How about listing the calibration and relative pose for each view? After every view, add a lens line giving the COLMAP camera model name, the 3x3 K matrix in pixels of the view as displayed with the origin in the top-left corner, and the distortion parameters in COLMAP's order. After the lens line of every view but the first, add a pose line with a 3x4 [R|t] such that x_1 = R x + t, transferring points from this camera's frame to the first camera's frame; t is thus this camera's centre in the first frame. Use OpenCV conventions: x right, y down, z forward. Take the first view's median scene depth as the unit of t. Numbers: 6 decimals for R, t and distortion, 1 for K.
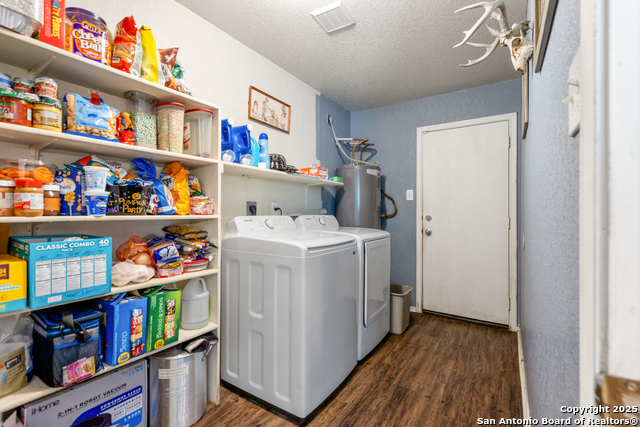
lens RADIAL K [[289.3, 0, 320.0], [0, 289.3, 213.5], [0, 0, 1]] dist [-0.000219, -0.000166]
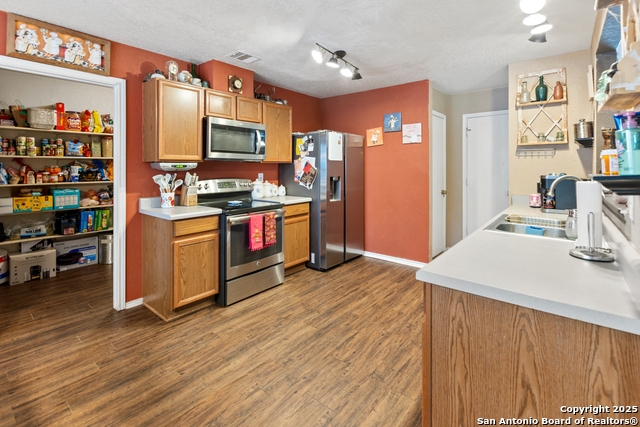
lens RADIAL K [[301.2, 0, 320.3], [0, 301.2, 170.5], [0, 0, 1]] dist [-0.000290, -0.000243]
pose [[0.994444, -0.001968, -0.105246, 2.072266], [0.002466, 0.999986, 0.004603, -0.120288], [0.105235, -0.004837, 0.994436, -1.826434]]
